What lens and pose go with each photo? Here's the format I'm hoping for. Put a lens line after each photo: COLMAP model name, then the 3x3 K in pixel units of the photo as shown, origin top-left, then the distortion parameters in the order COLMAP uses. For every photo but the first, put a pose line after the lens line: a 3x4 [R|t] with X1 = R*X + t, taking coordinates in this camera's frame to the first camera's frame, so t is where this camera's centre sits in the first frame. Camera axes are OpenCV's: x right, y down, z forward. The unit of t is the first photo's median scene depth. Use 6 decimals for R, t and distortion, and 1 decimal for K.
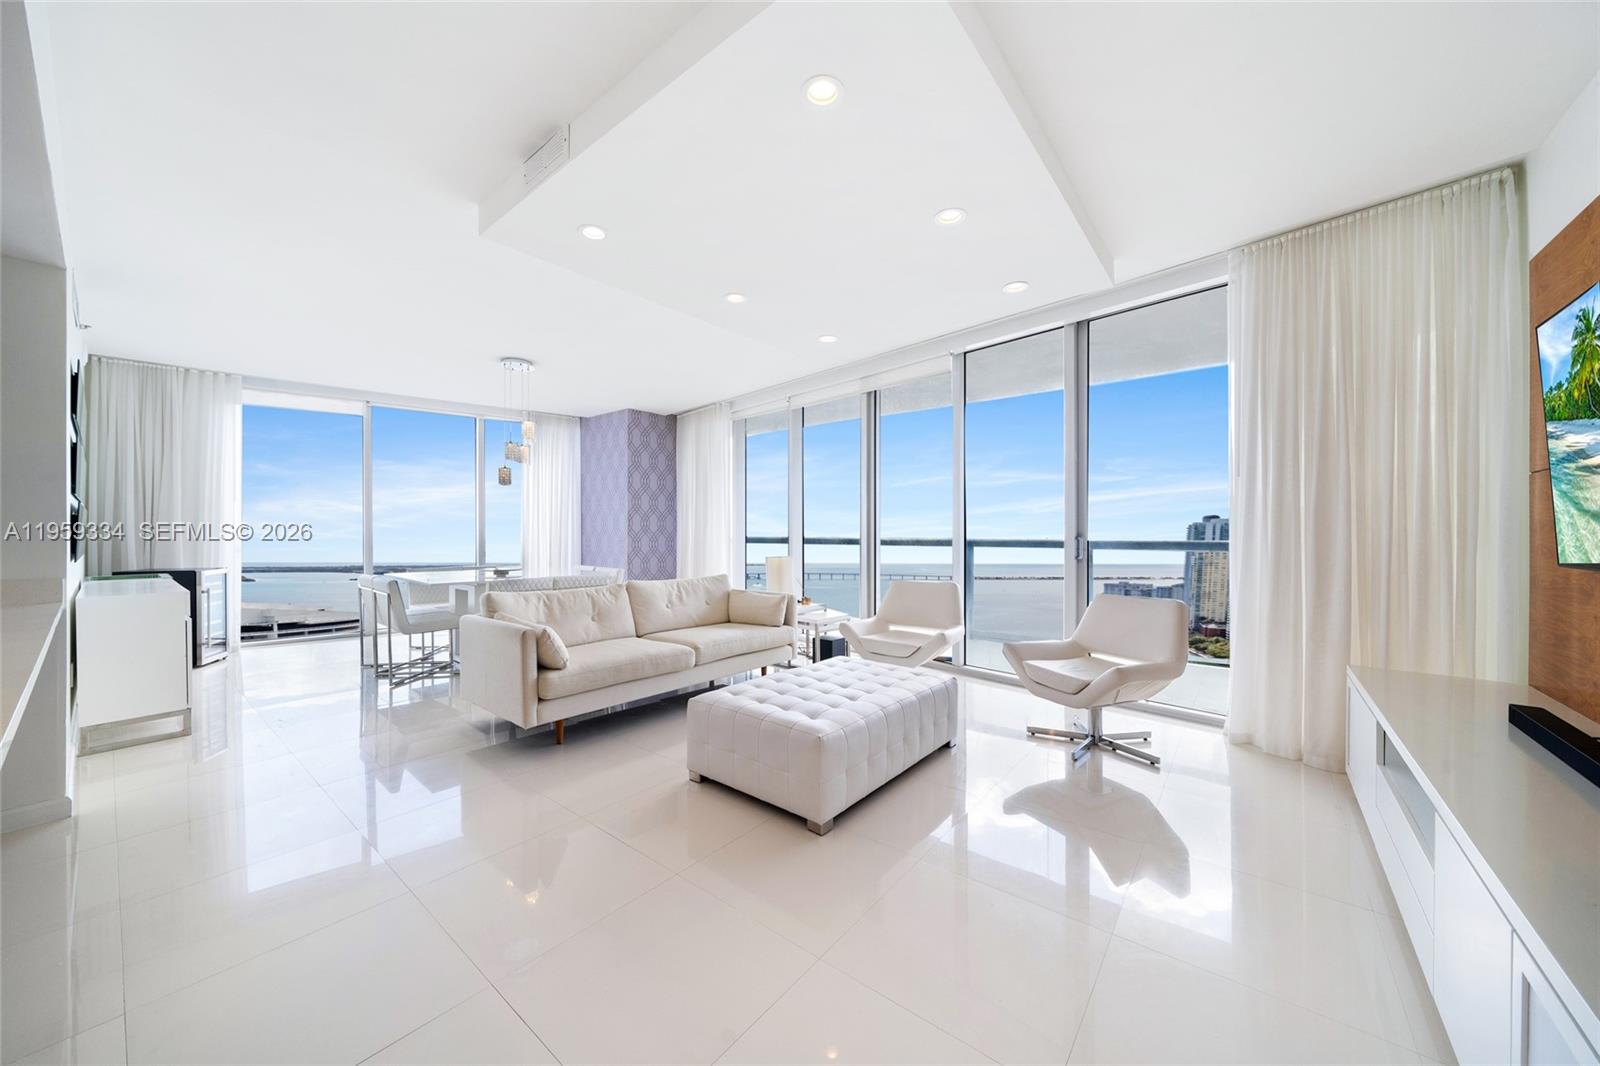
lens RADIAL K [[565.0, 0, 800.0], [0, 565.0, 533.0], [0, 0, 1]] dist [-0.000900, -0.000079]
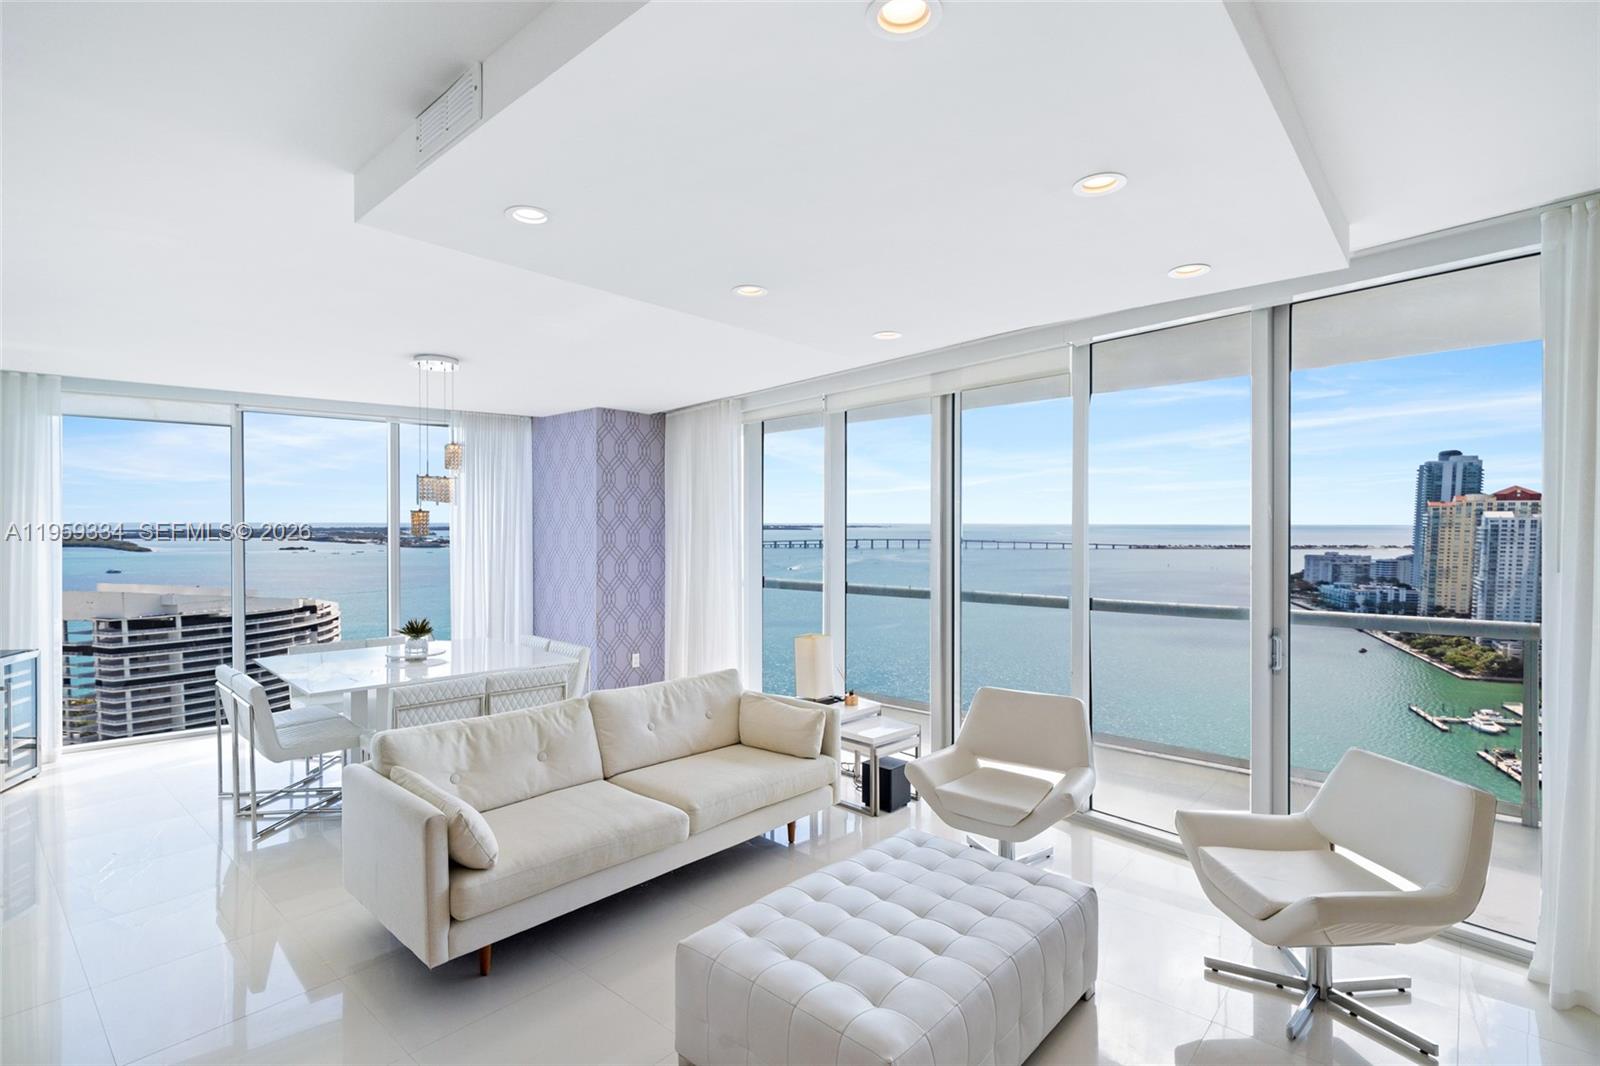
lens RADIAL K [[760.7, 0, 801.5], [0, 760.7, 531.5], [0, 0, 1]] dist [0.001322, 0.000409]
pose [[0.999126, 0.000816, -0.041803, -0.013519], [-0.000714, 0.999997, 0.002457, -0.103751], [0.041805, -0.002425, 0.999123, 0.090277]]
